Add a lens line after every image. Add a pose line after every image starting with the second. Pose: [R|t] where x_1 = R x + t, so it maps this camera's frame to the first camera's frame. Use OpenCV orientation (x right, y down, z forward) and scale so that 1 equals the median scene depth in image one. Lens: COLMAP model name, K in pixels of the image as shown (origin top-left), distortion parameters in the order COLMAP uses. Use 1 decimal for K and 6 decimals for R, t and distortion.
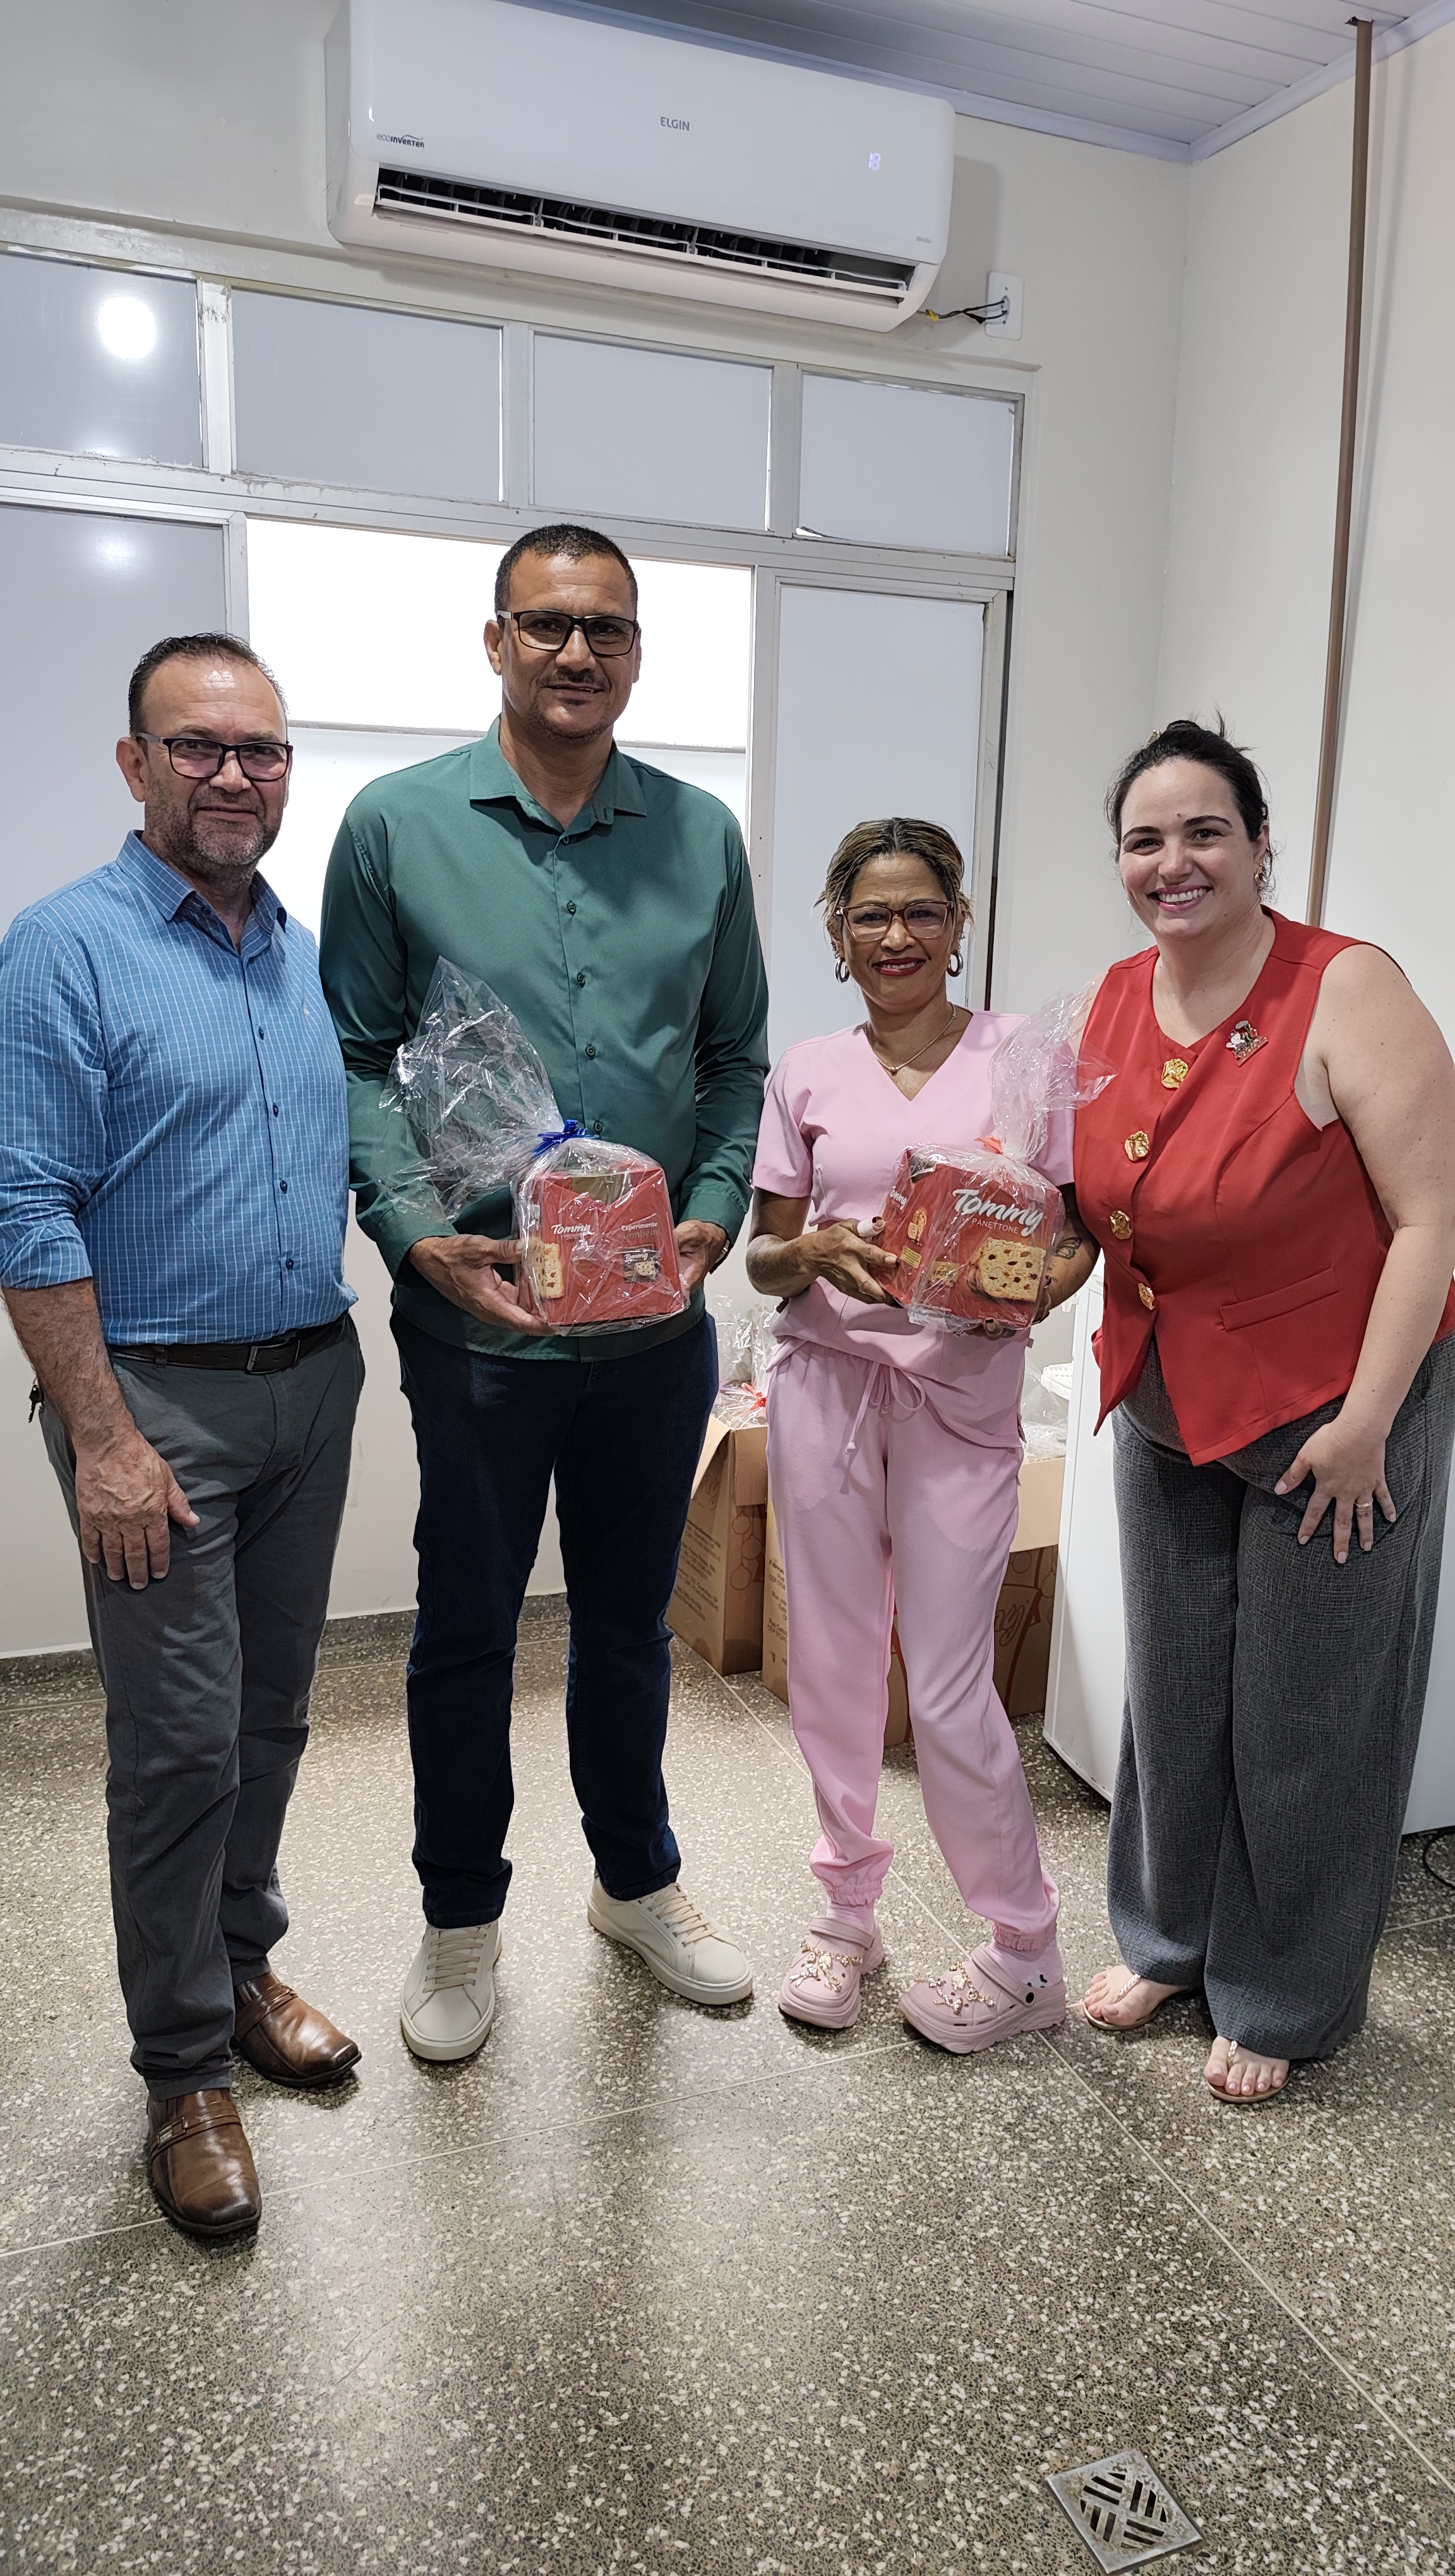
lens RADIAL K [[1855.5, 0, 714.2], [0, 1855.5, 1260.8], [0, 0, 1]] dist [0.027689, -0.033366]
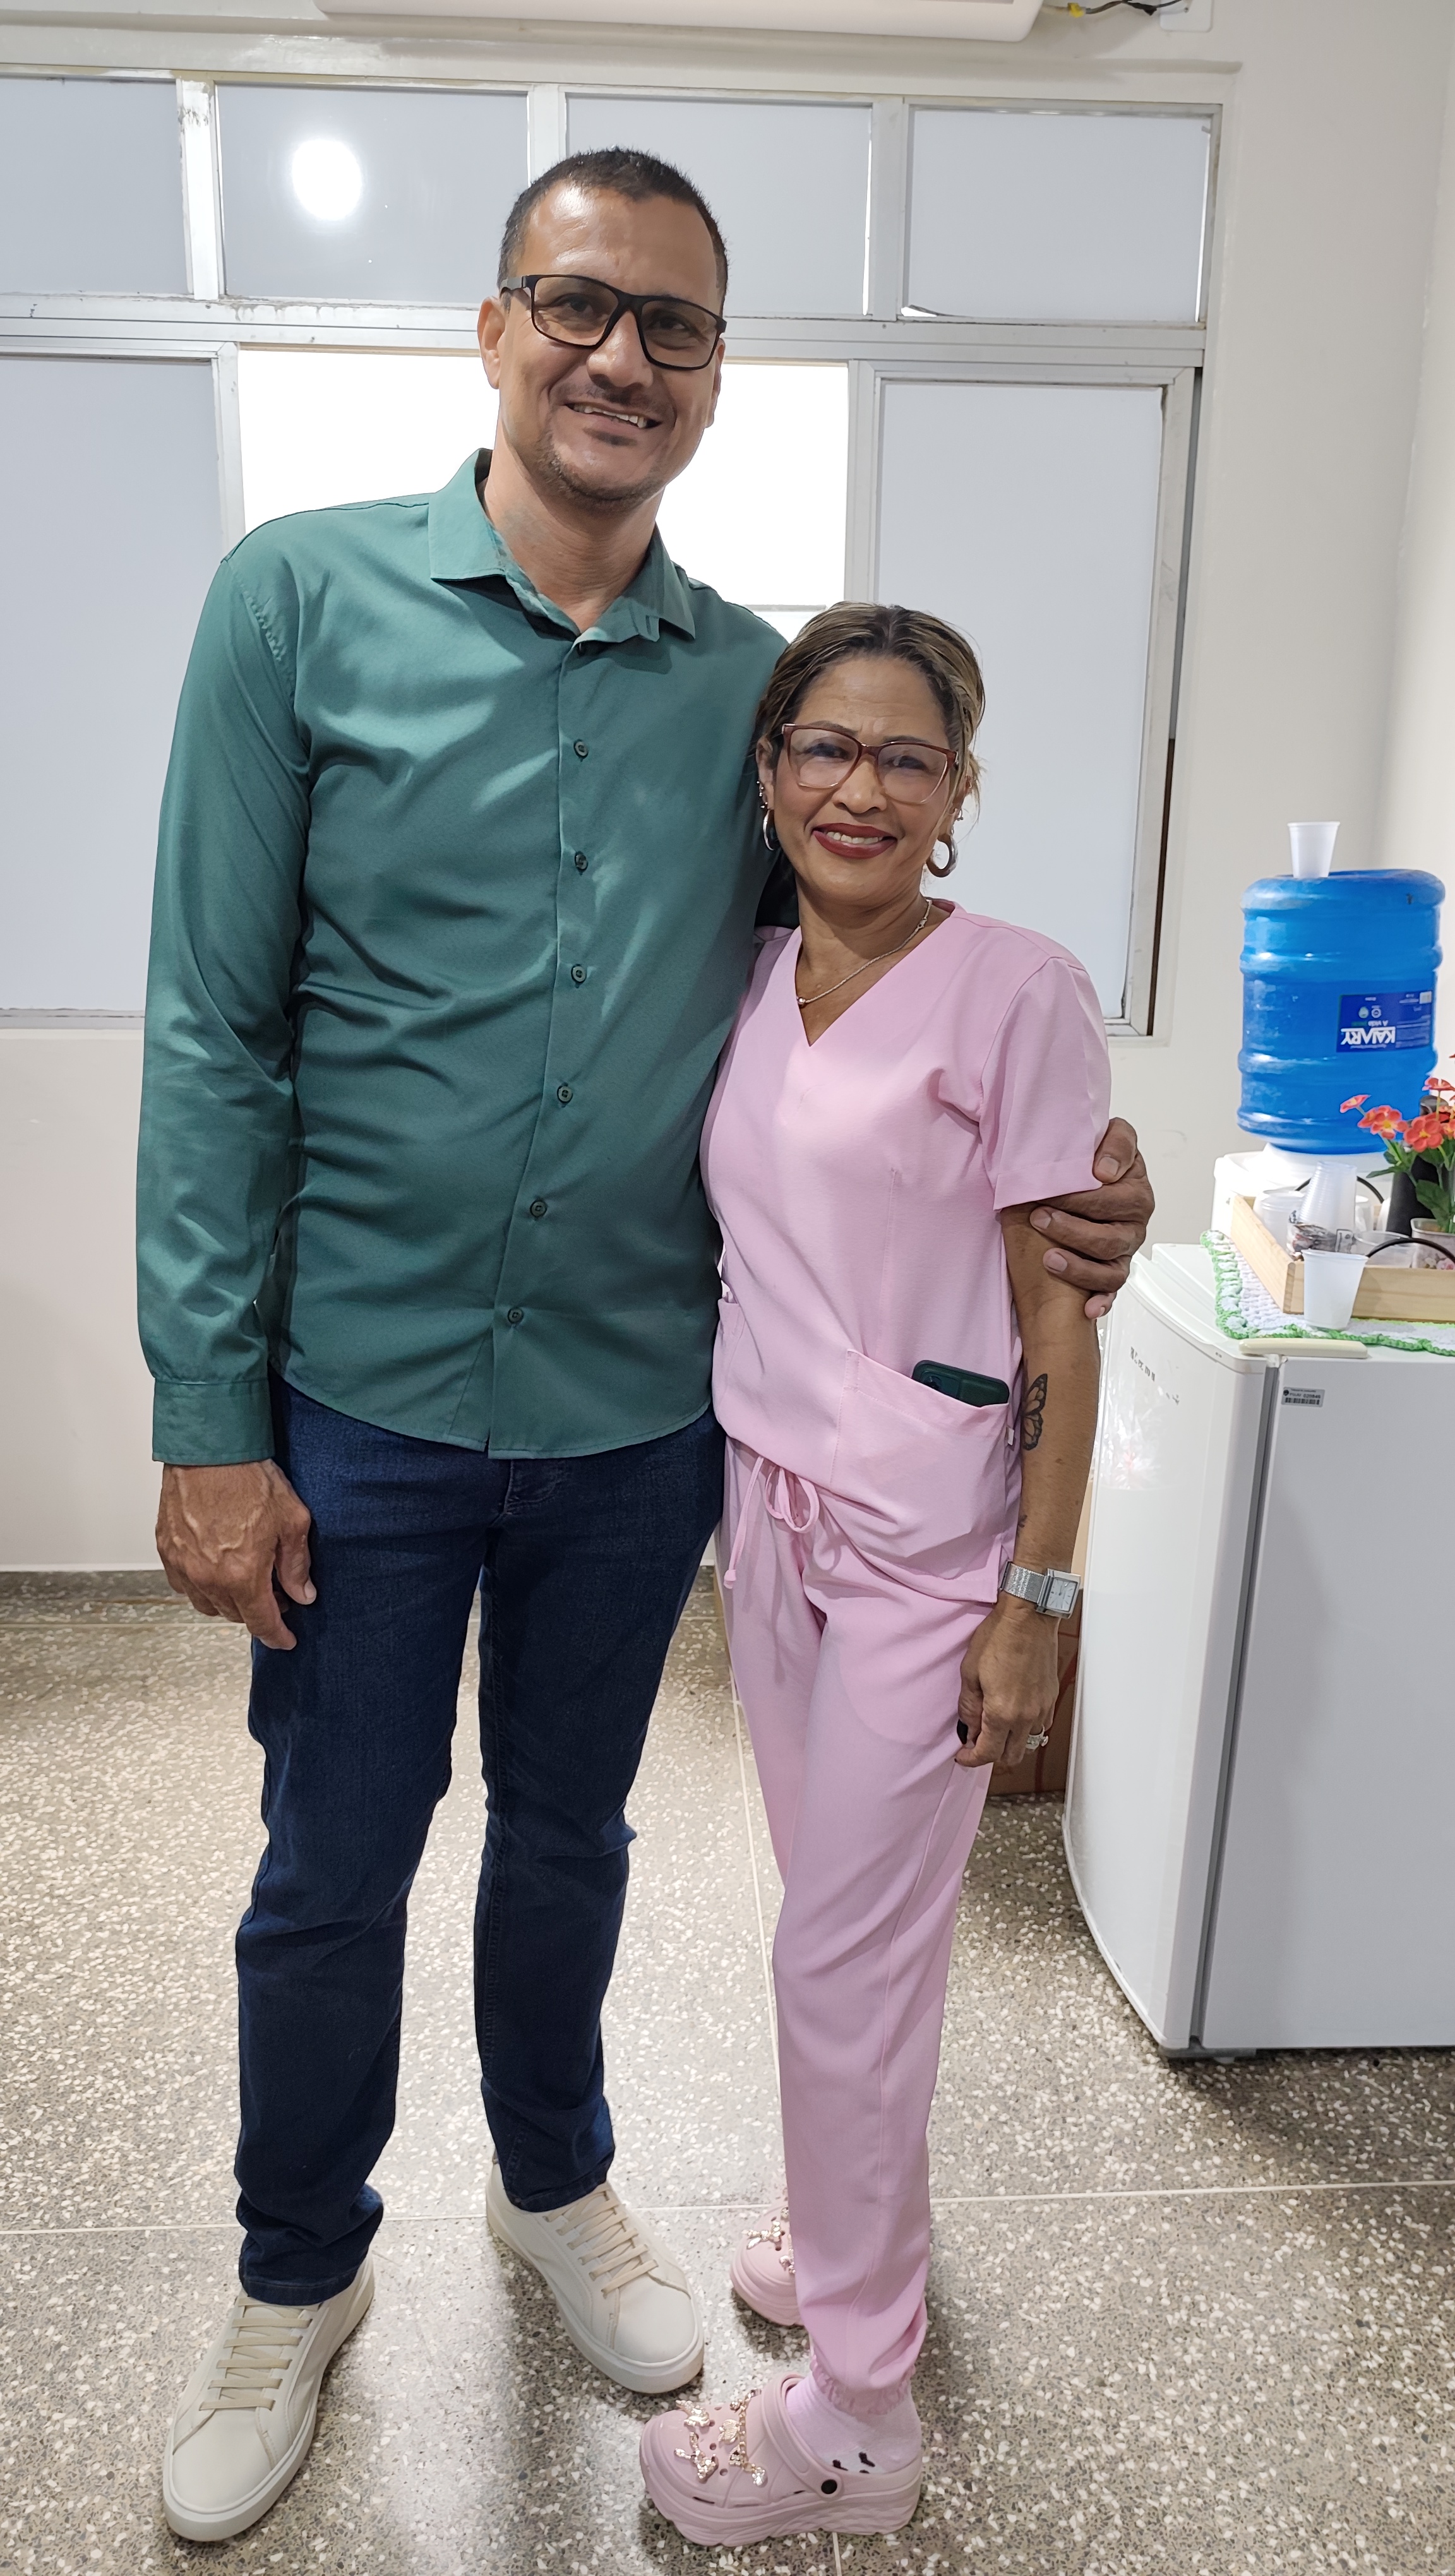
lens RADIAL K [[1855.5, 0, 677.2], [0, 1855.5, 1264.0], [0, 0, 1]] dist [0.027689, -0.033366]
pose [[0.945472, 0.063221, -0.319508, 0.377633], [-0.048355, 0.997355, 0.054257, -0.026530], [0.322094, -0.035849, 0.946029, 0.291937]]
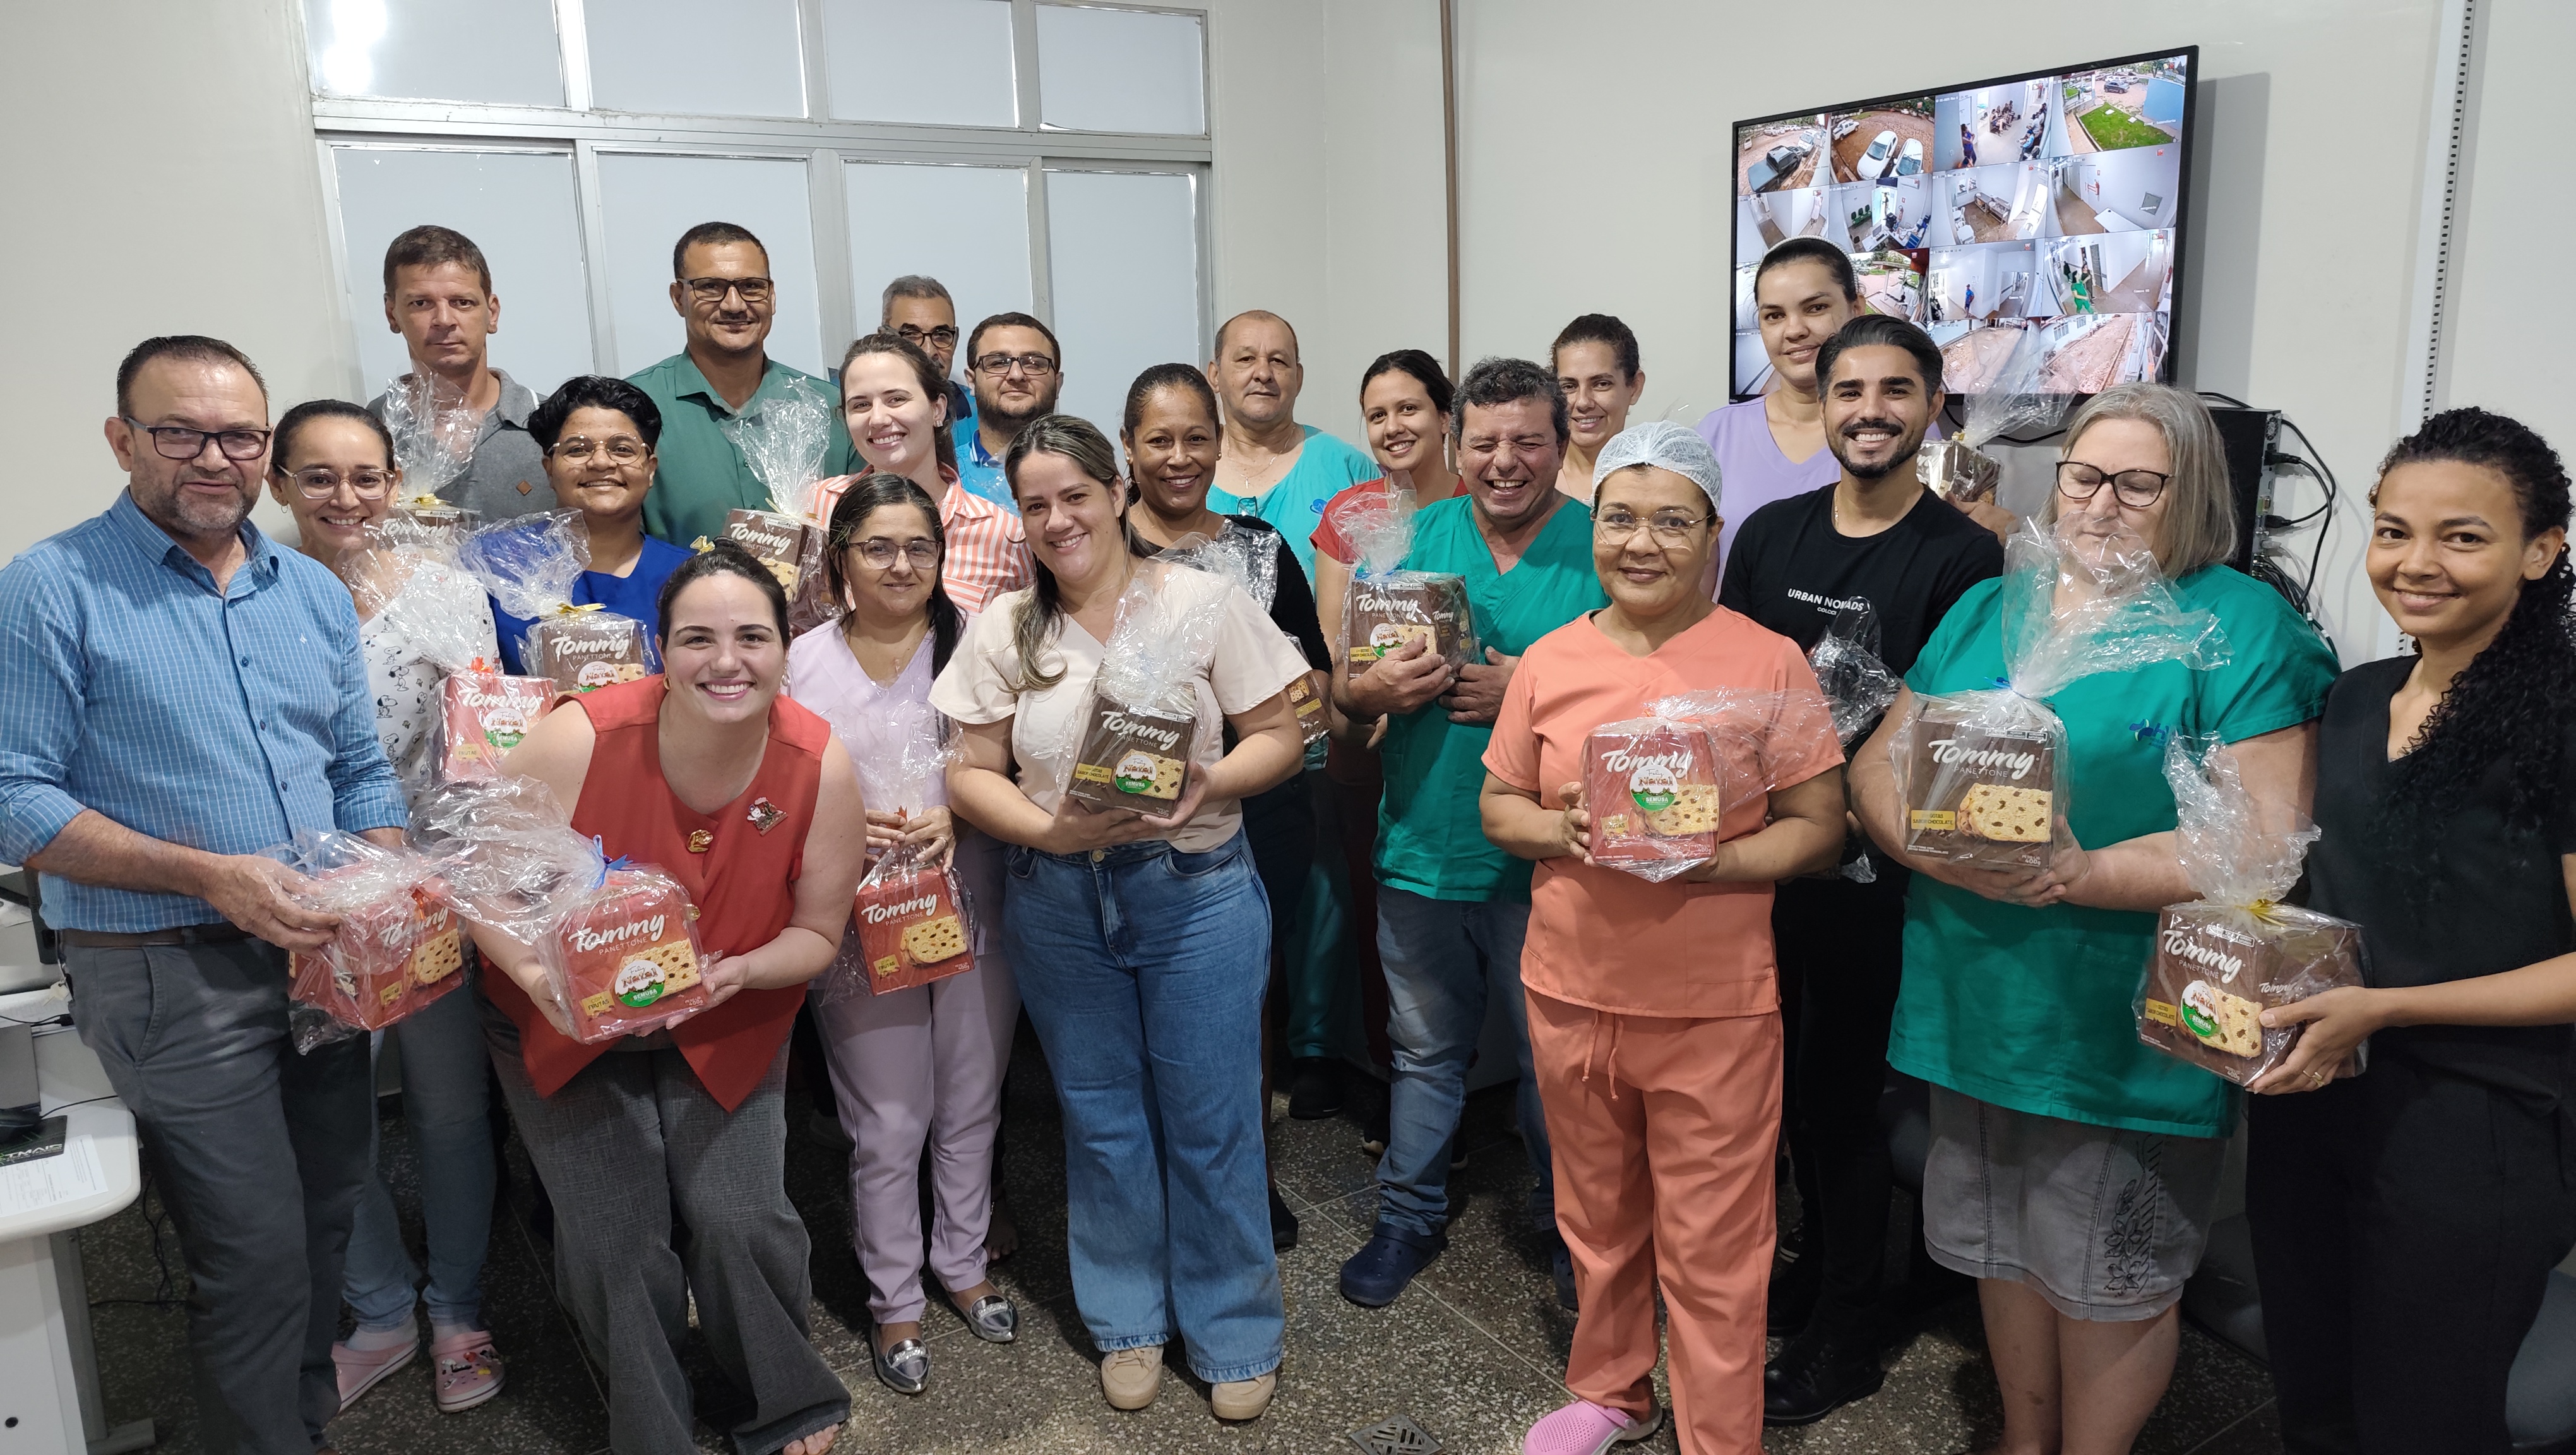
lens RADIAL K [[1855.5, 0, 1307.0], [0, 1855.5, 727.4], [0, 0, 1]] dist [0.027689, -0.033366]
pose [[0.977207, -0.088787, 0.192831, -0.095170], [0.082400, 0.995759, 0.040910, -0.032204], [-0.195646, -0.024088, 0.980379, -0.464899]]
